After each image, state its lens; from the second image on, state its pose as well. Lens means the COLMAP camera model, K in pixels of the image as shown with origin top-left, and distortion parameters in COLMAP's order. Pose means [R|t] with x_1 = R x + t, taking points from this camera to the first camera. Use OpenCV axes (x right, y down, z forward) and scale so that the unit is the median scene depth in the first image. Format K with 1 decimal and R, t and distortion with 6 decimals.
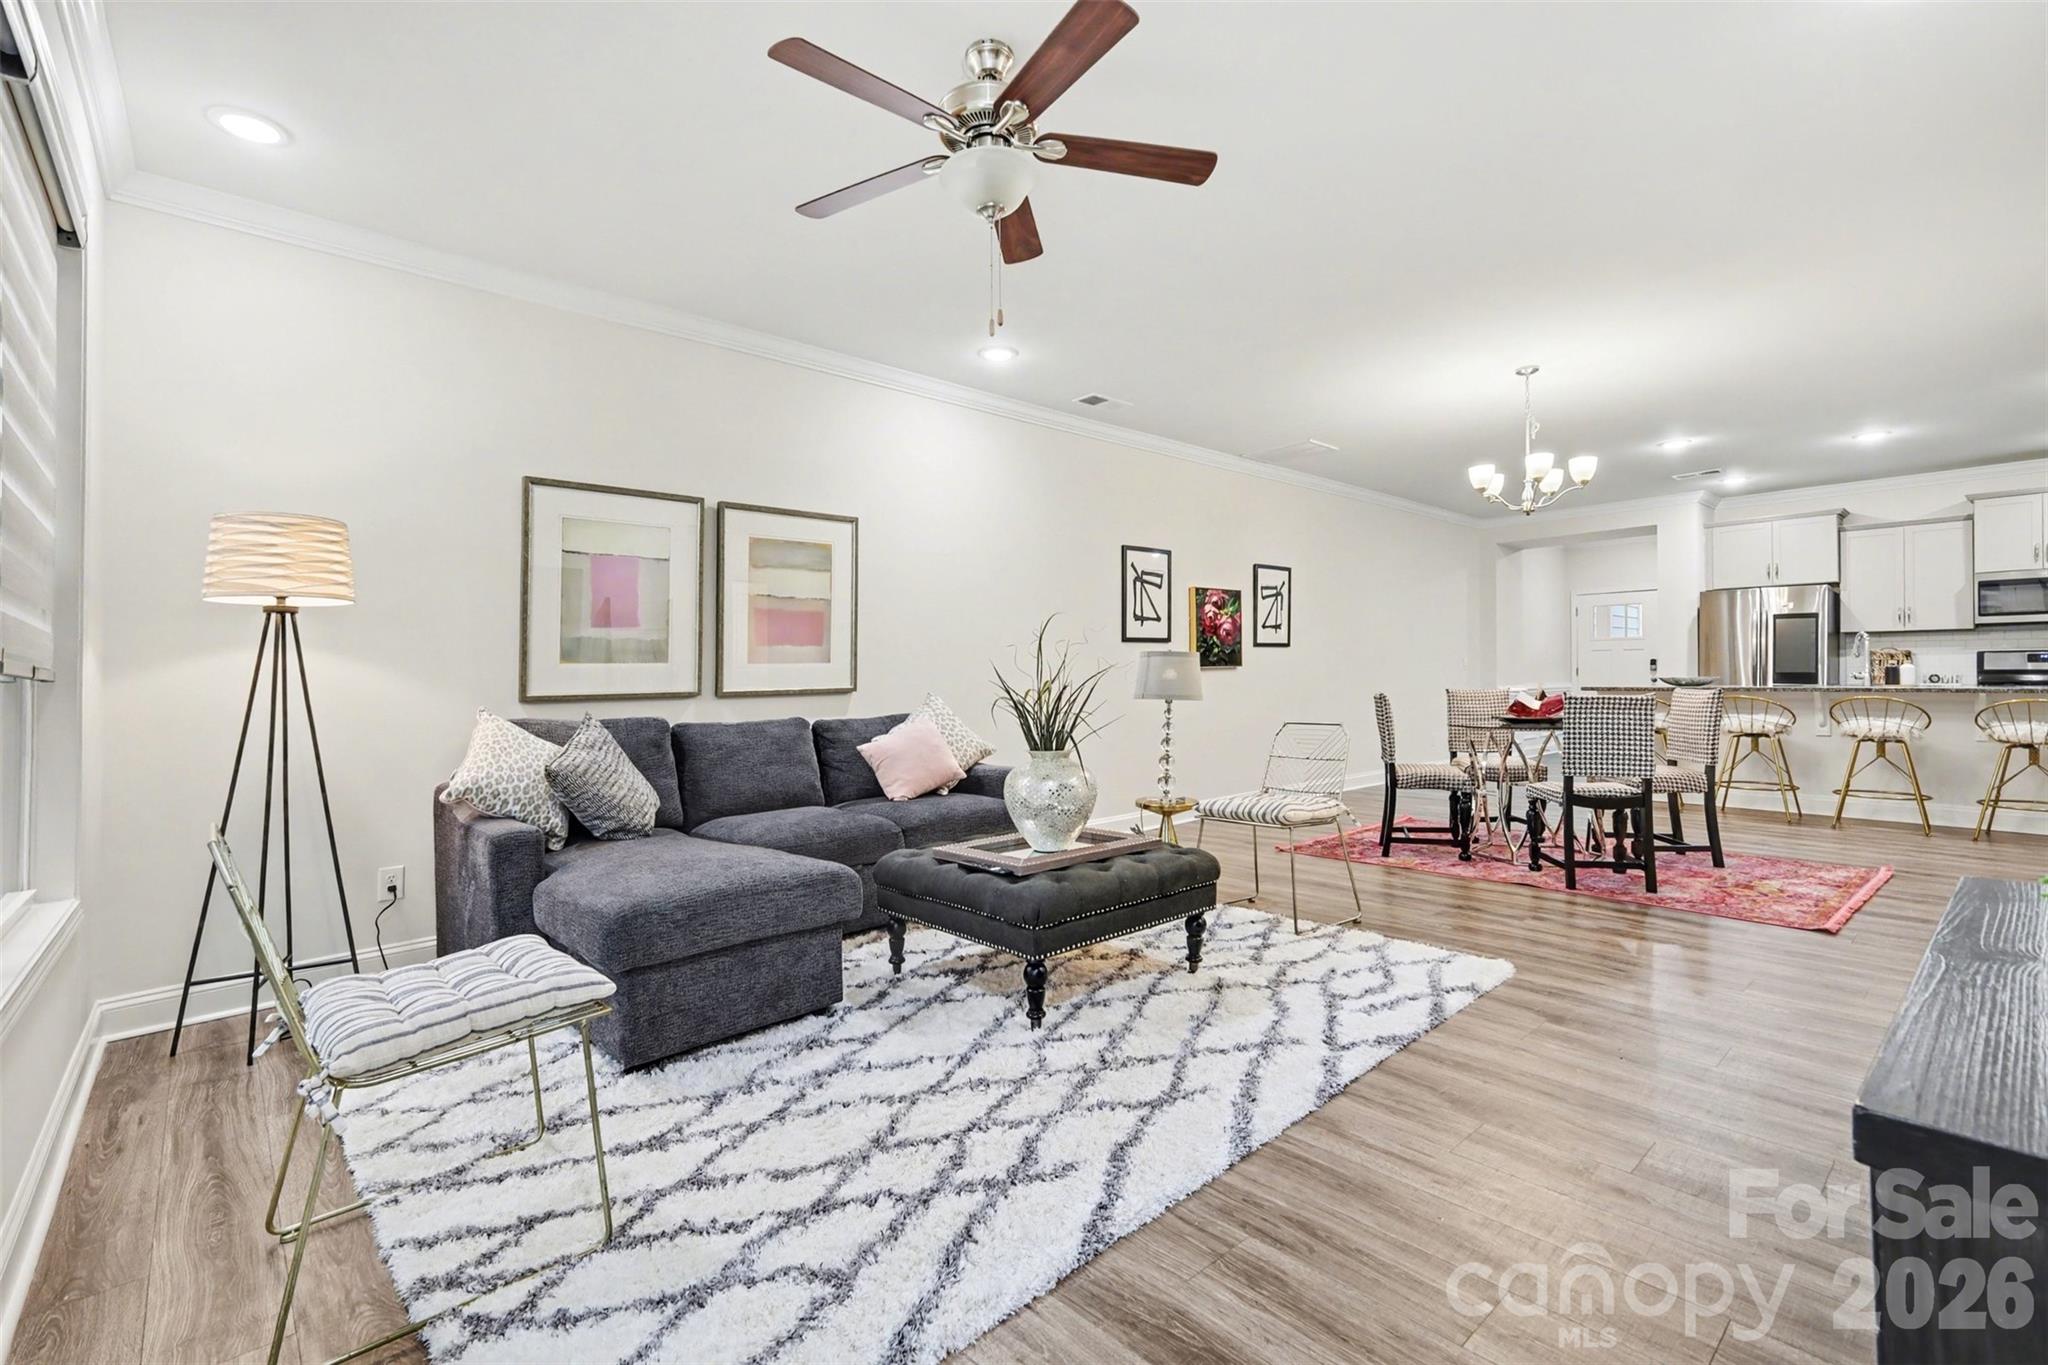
lens RADIAL K [[908.7, 0, 1032.7], [0, 908.7, 721.7], [0, 0, 1]] dist [0.001695, -0.000061]
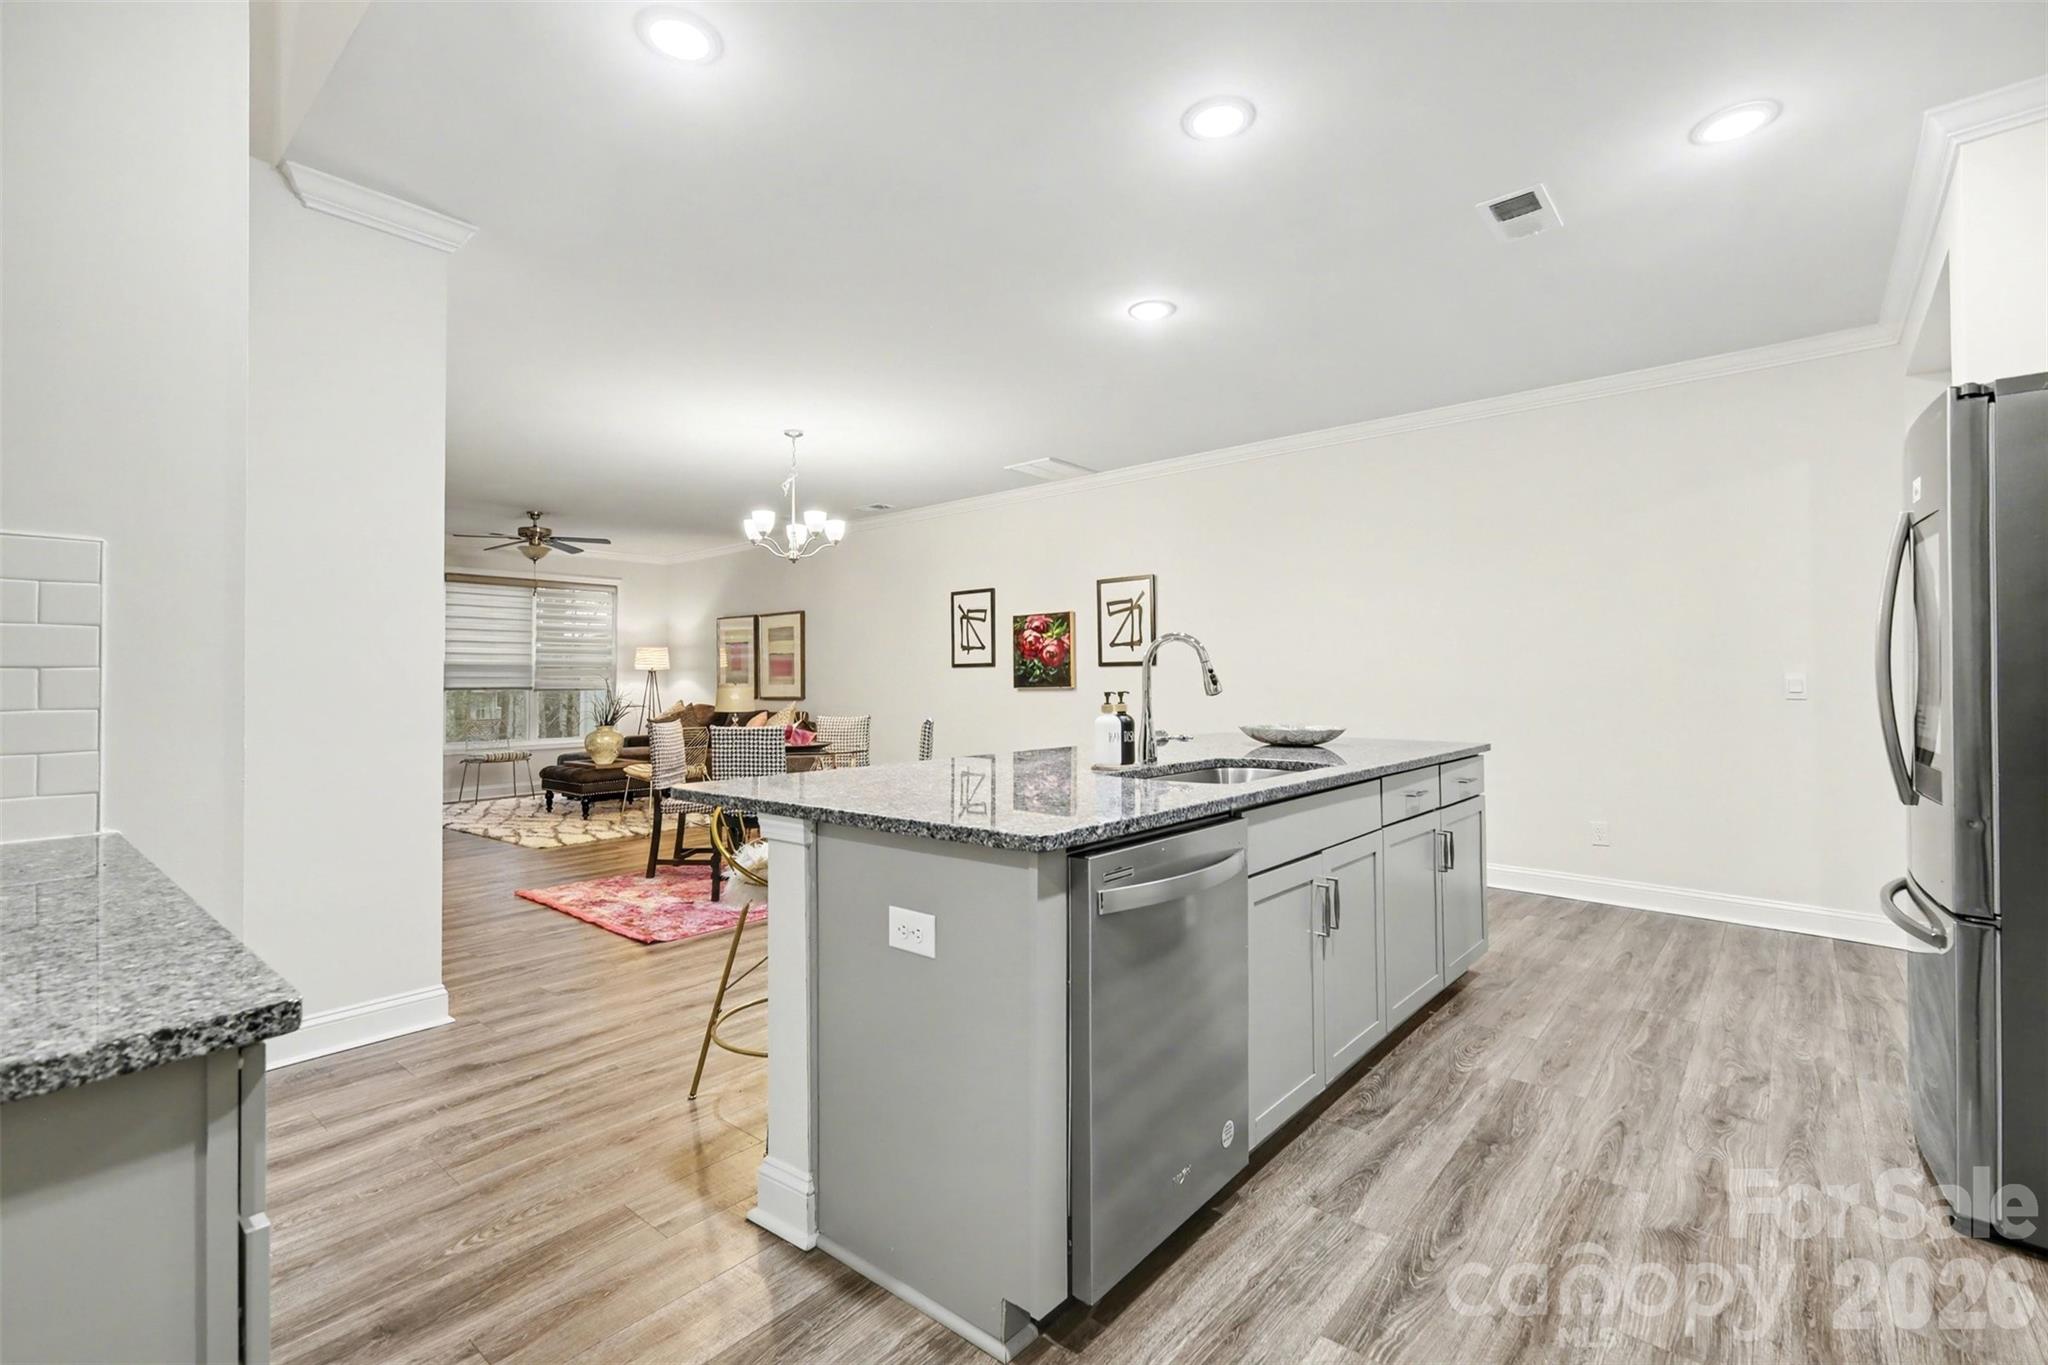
lens RADIAL K [[930.7, 0, 999.5], [0, 930.7, 712.1], [0, 0, 1]] dist [0.000065, -0.000298]
pose [[0.116710, 0.053991, -0.991697, 1.392821], [-0.035672, 0.998105, 0.050142, -0.091402], [0.992525, 0.029524, 0.118415, 0.894662]]
